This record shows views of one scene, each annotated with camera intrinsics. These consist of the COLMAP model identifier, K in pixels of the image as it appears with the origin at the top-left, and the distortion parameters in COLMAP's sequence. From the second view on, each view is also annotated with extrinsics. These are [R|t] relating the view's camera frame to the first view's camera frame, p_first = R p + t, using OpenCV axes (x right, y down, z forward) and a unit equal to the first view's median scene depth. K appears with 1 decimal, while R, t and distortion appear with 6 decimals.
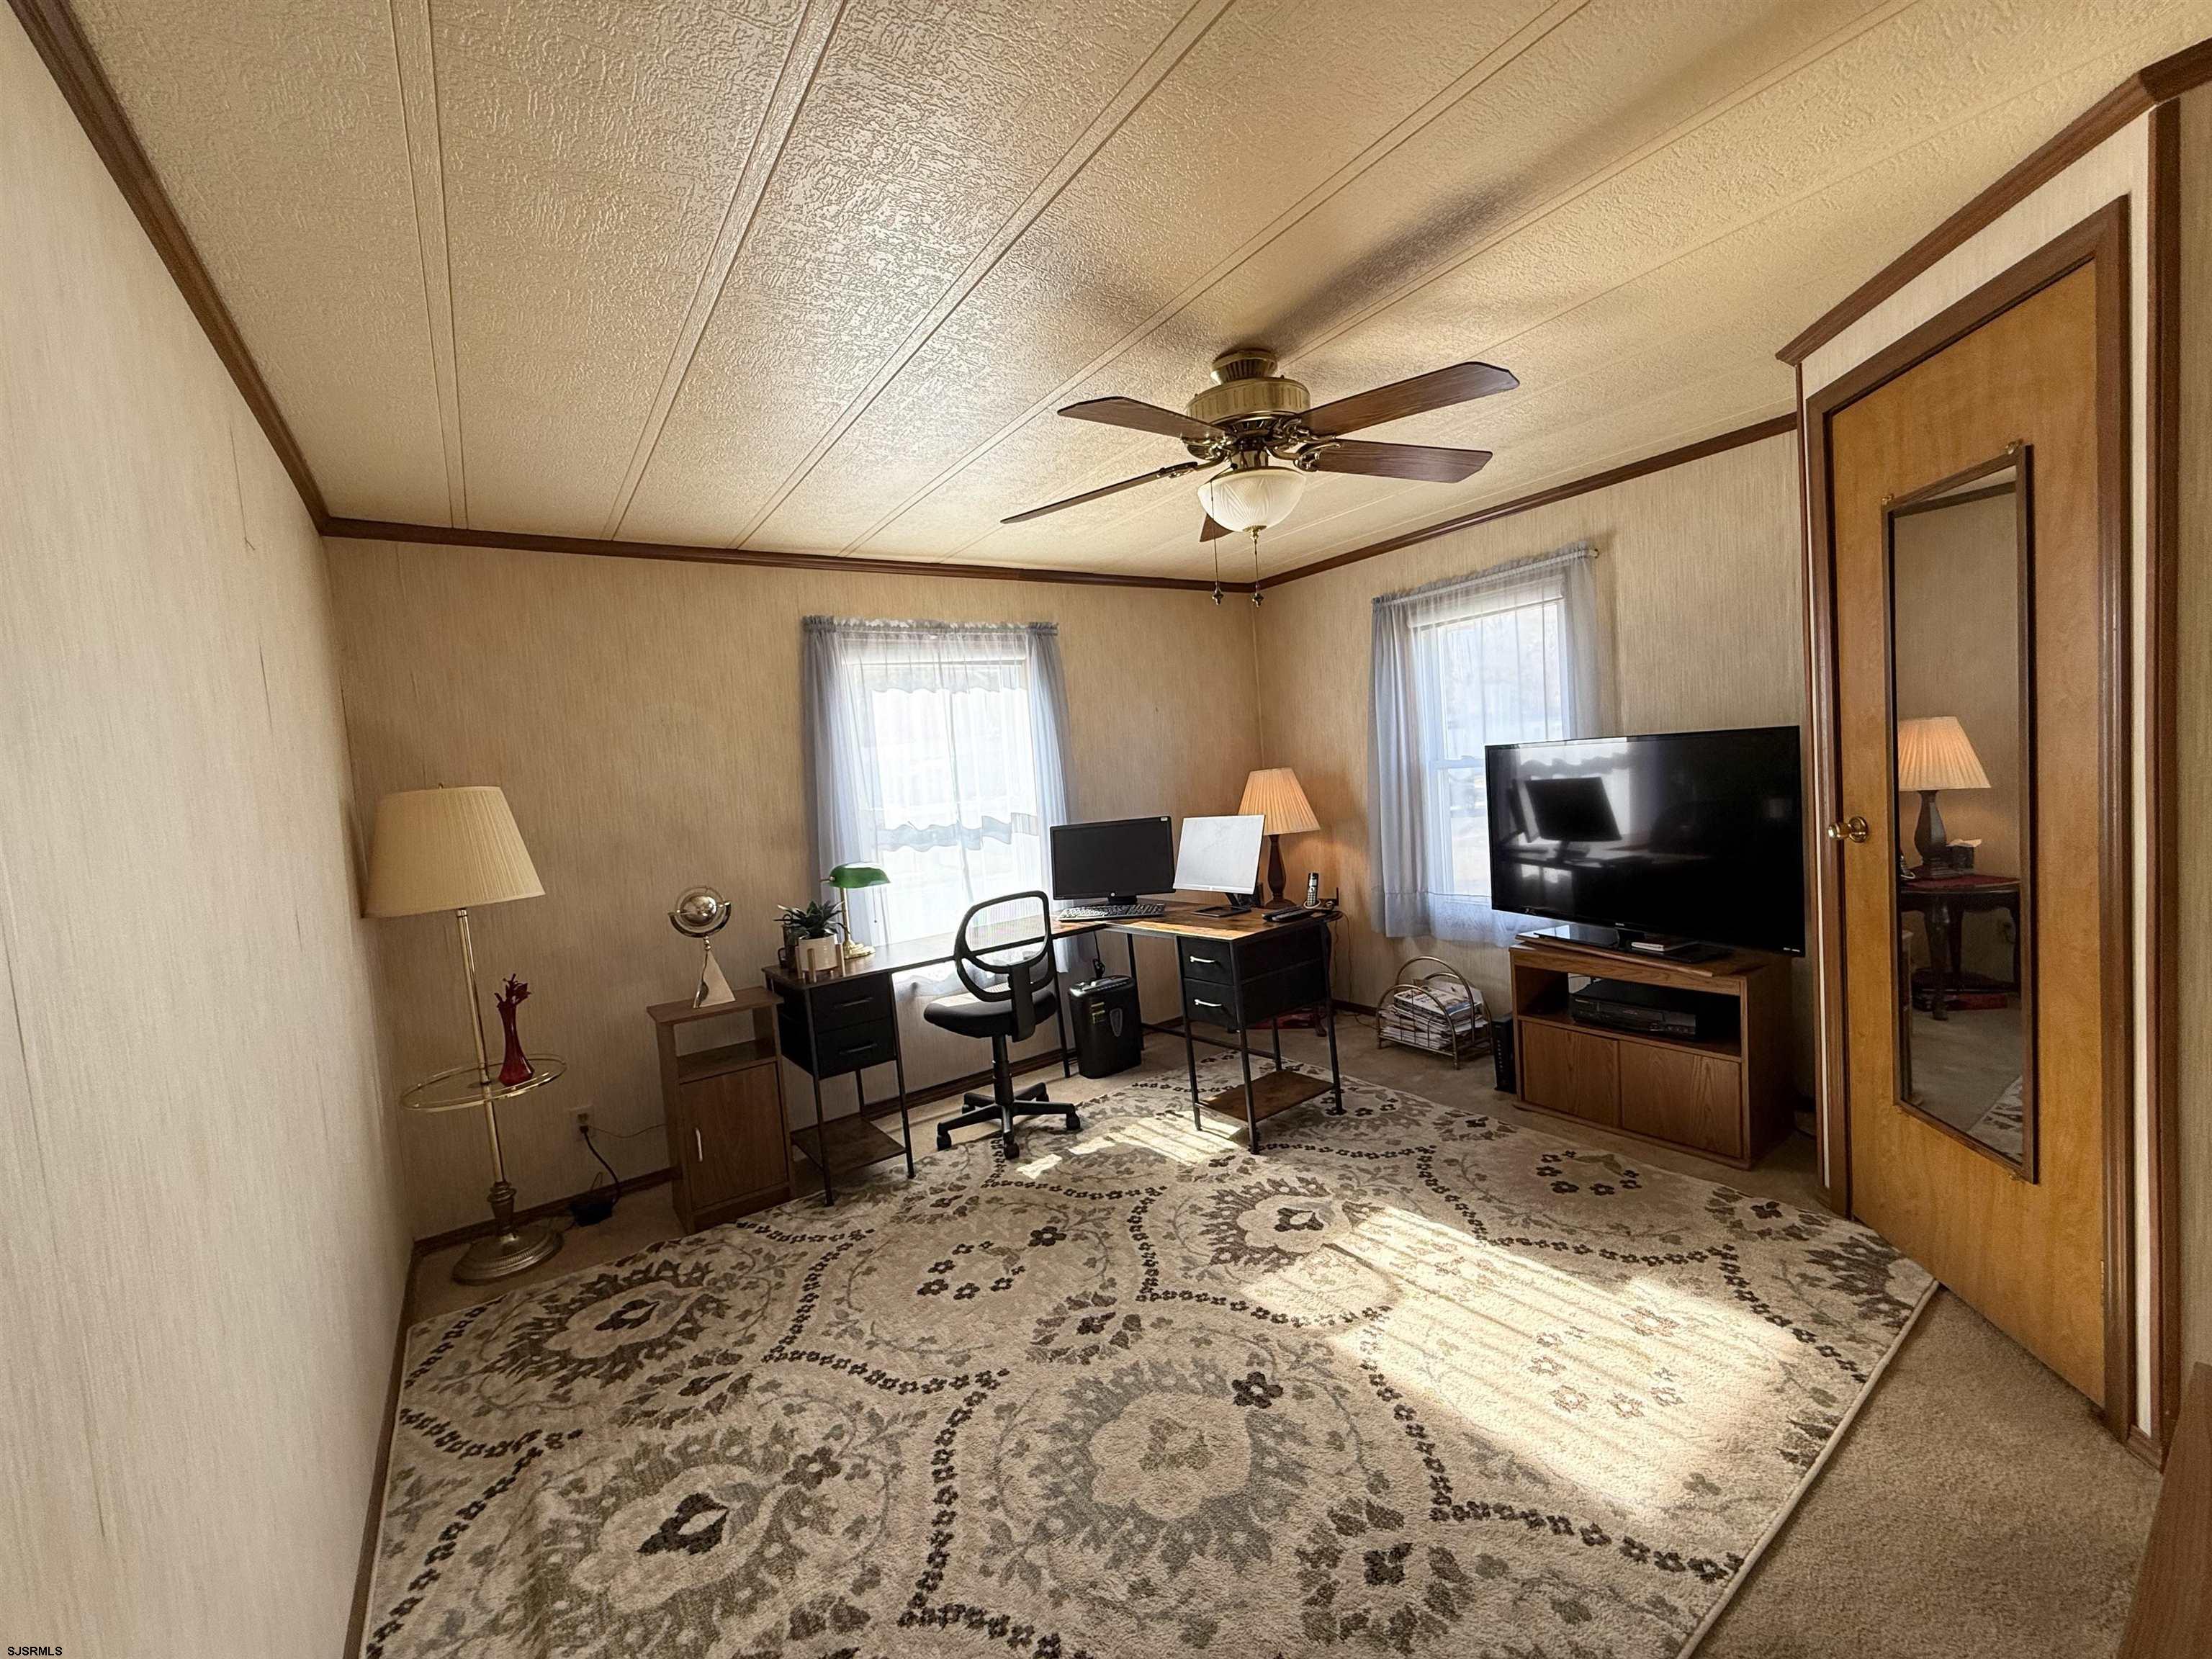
lens RADIAL K [[882.4, 0, 1103.9], [0, 882.4, 833.4], [0, 0, 1]] dist [0.001252, -0.000153]
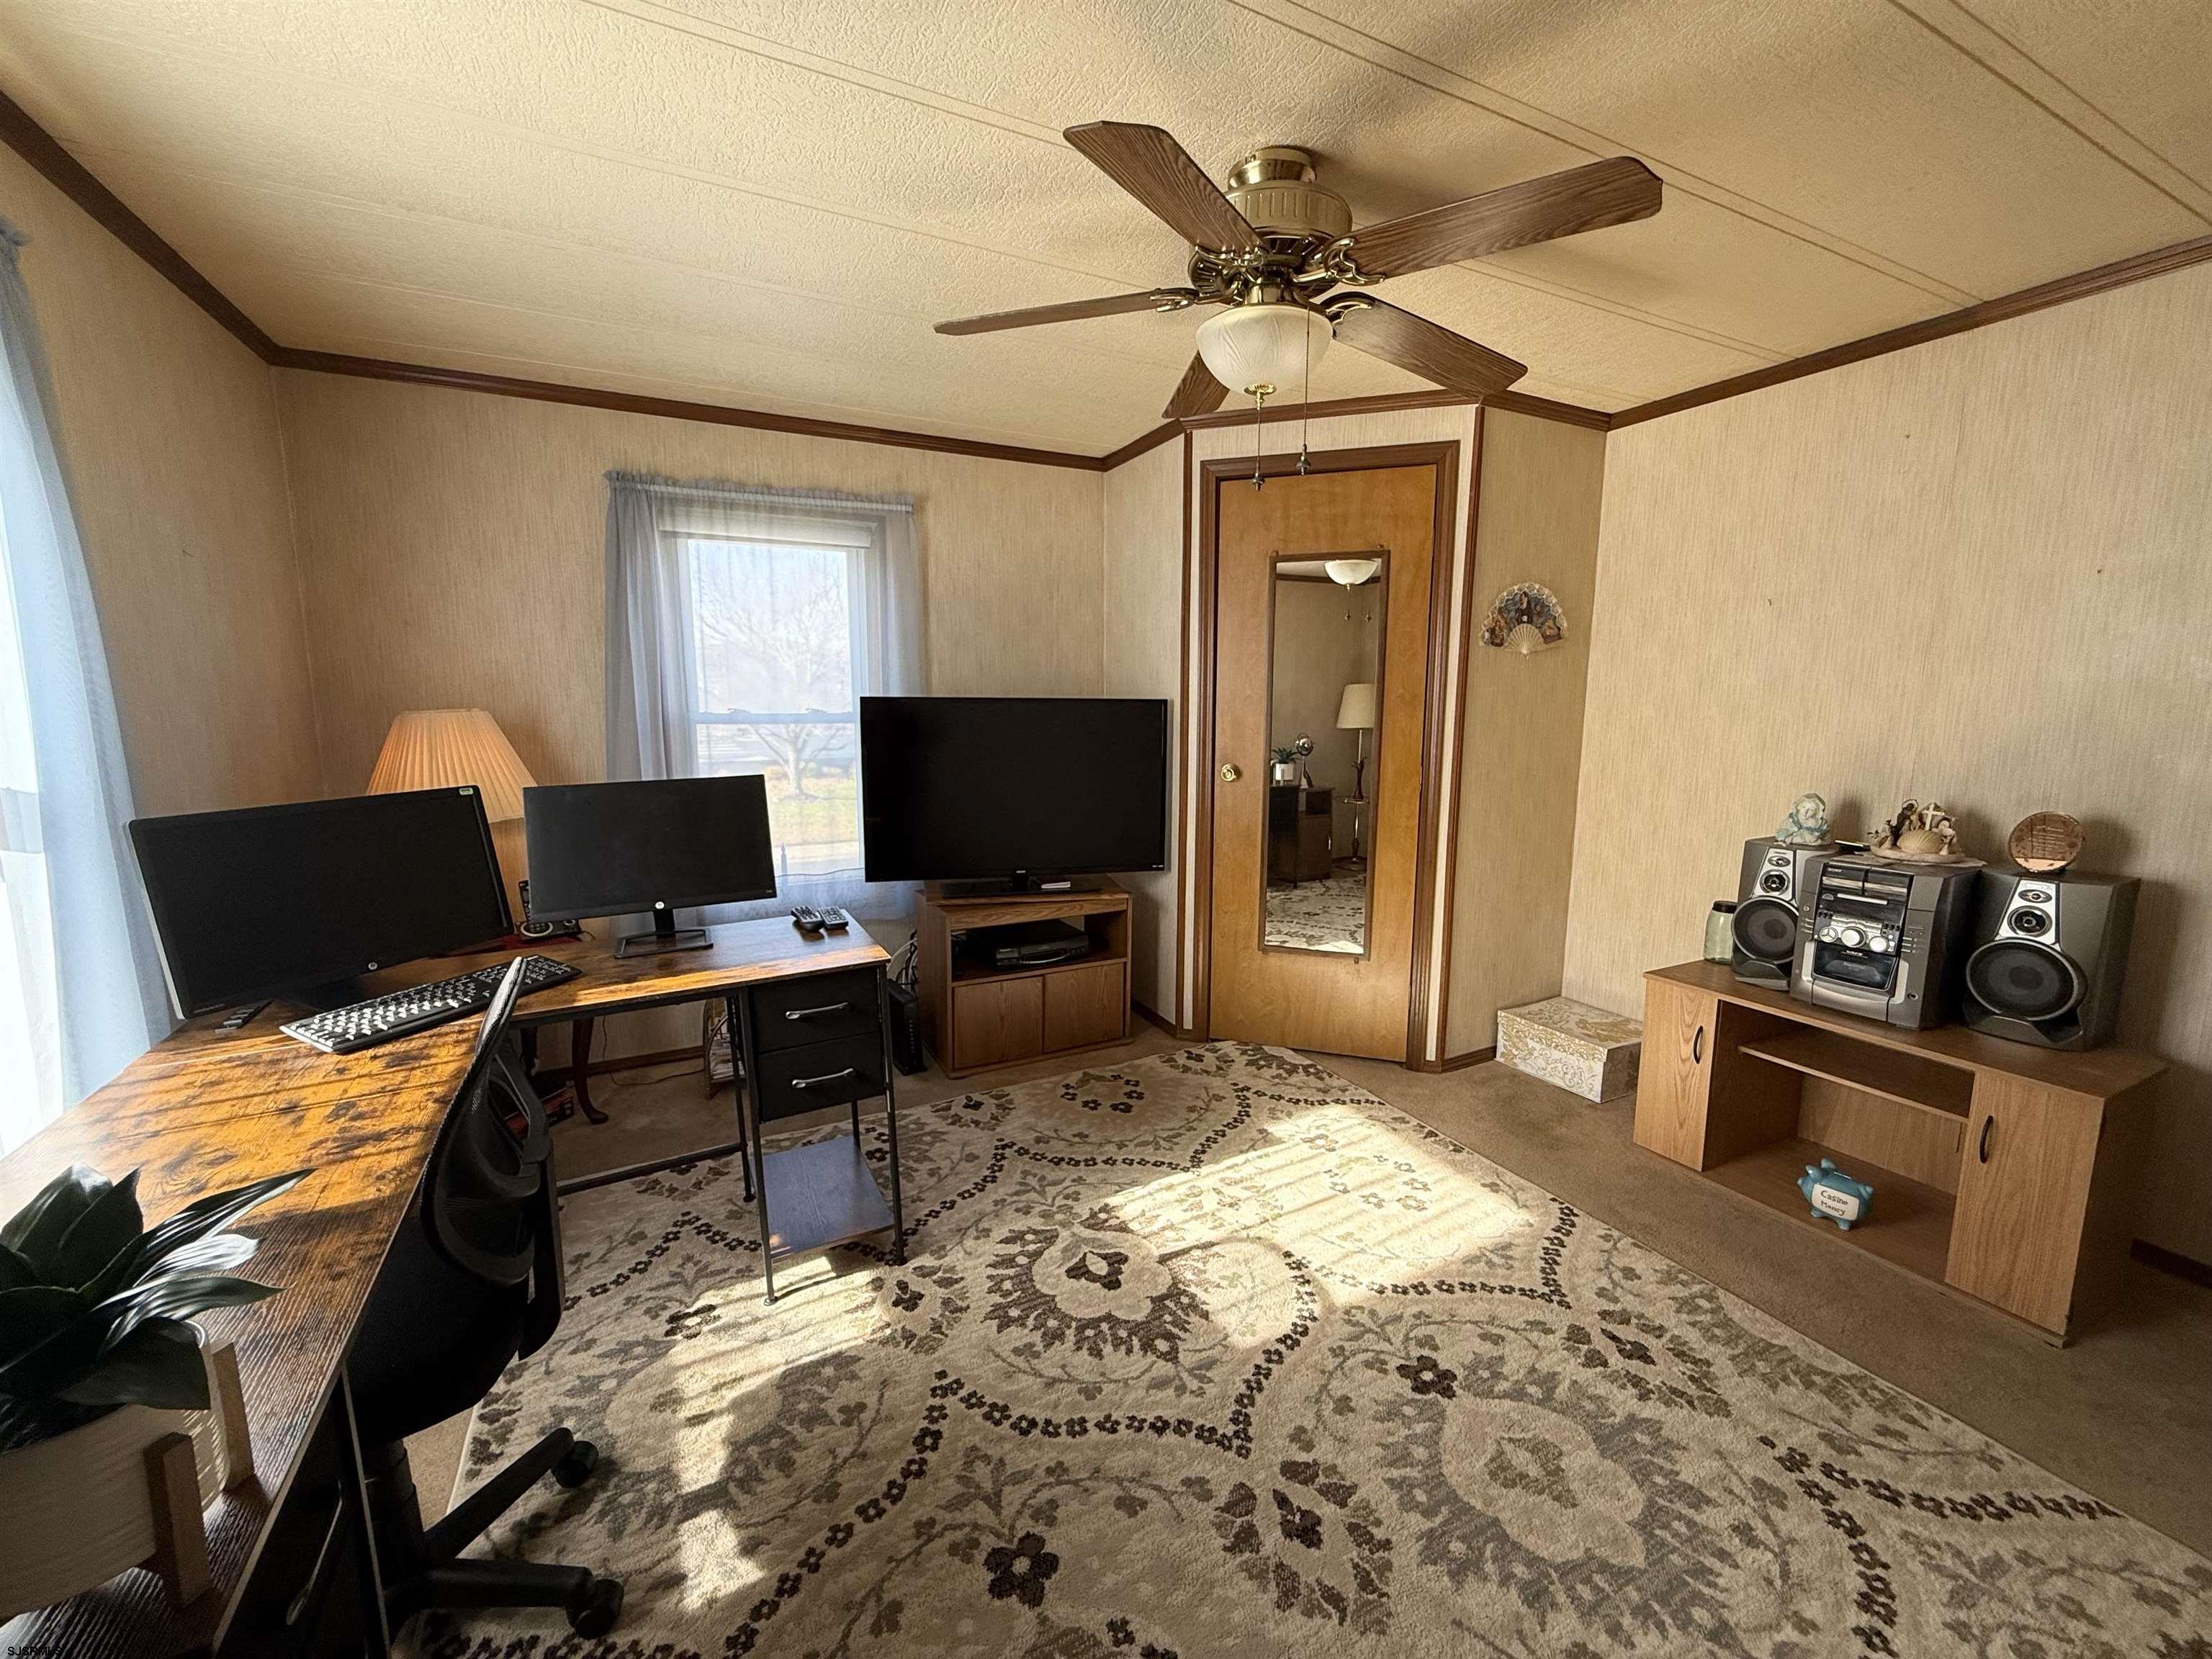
lens RADIAL K [[882.4, 0, 1104.2], [0, 882.4, 829.7], [0, 0, 1]] dist [0.001252, -0.000153]
pose [[0.146236, -0.060550, 0.987395, -0.579078], [0.058228, 0.996921, 0.052511, 0.000919], [-0.987535, 0.049815, 0.149311, 0.910152]]
